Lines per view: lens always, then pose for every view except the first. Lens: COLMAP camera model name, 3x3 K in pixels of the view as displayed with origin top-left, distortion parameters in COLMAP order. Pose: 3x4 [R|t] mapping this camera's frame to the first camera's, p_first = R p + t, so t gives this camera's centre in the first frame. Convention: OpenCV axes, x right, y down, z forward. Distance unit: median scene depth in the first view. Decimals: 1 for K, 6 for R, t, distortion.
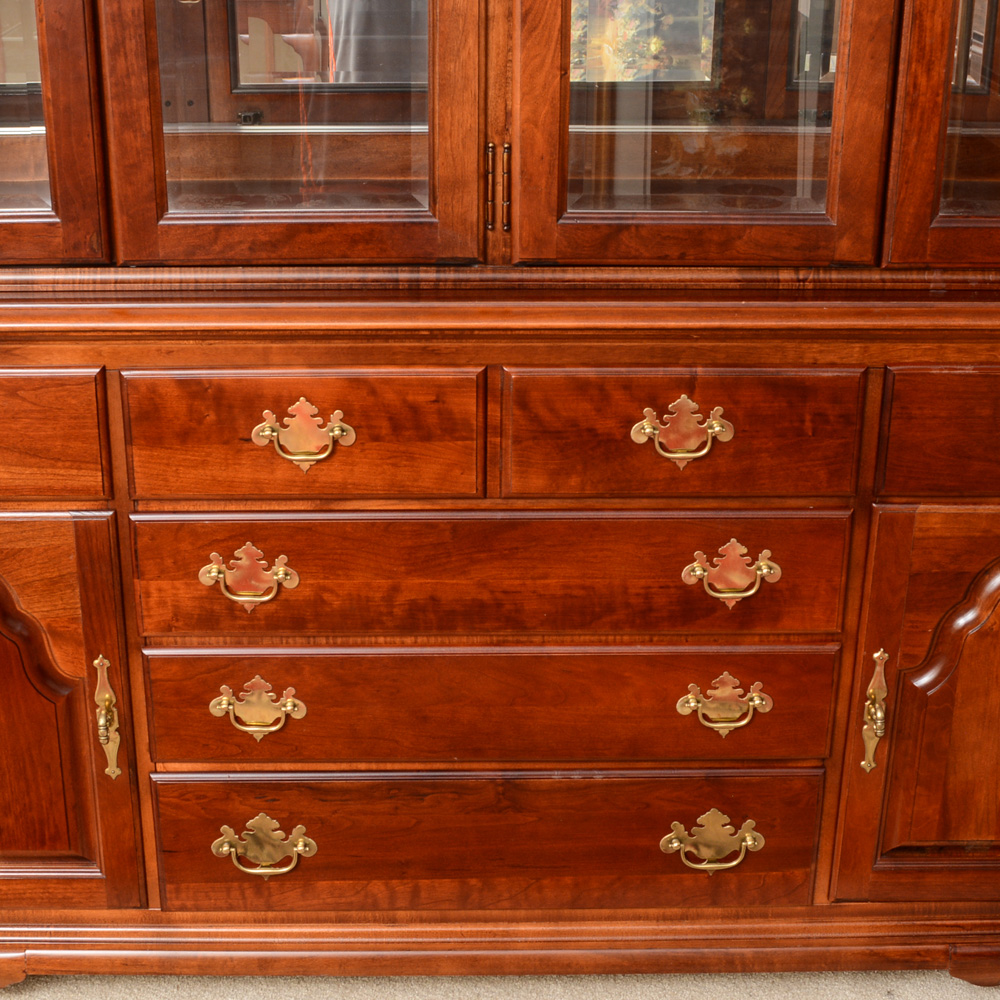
lens RADIAL K [[1638.6, 0, 466.0], [0, 1638.6, 535.0], [0, 0, 1]] dist [-0.075762, 0.000000]
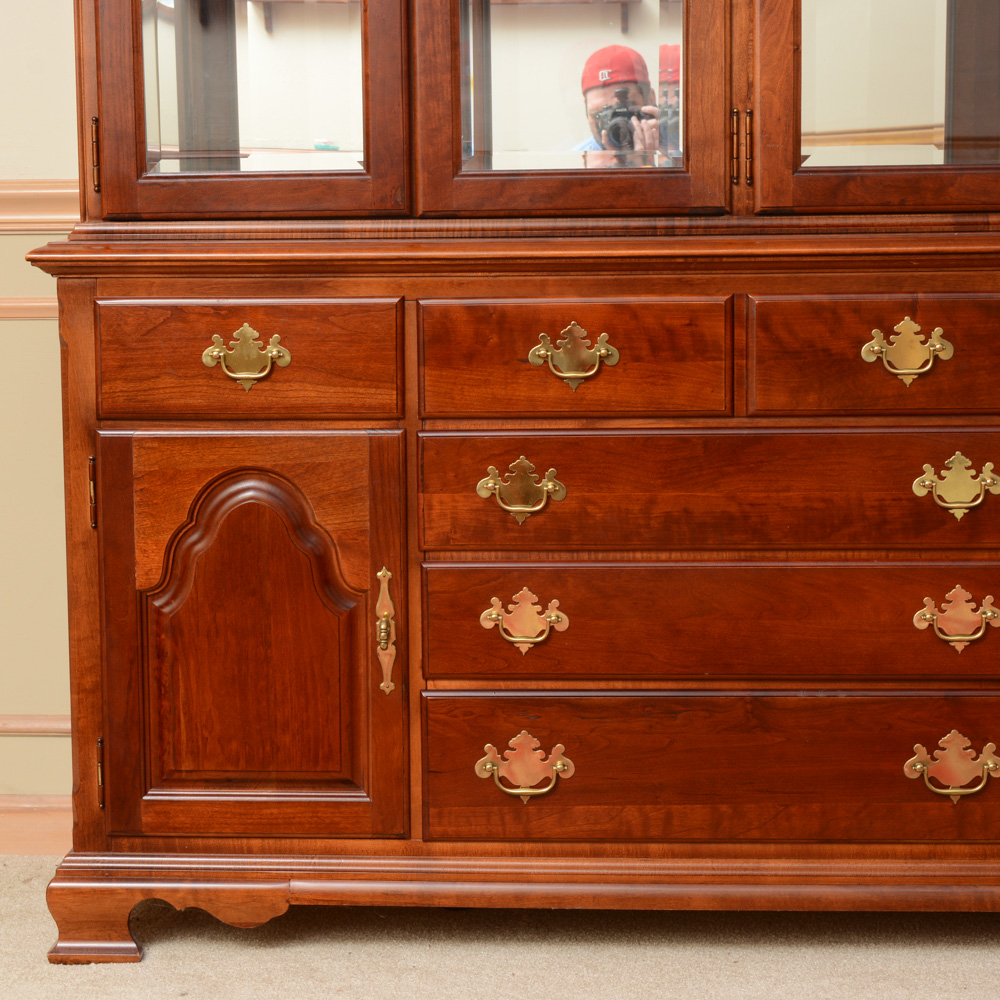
lens RADIAL K [[2307.6, 0, 500.6], [0, 2307.6, 531.4], [0, 0, 1]] dist [0.004742, 0.000000]
pose [[0.996929, -0.004215, -0.078199, -0.023618], [-0.016437, 0.965047, -0.261560, 0.469167], [0.076568, 0.262042, 0.962014, -0.515289]]
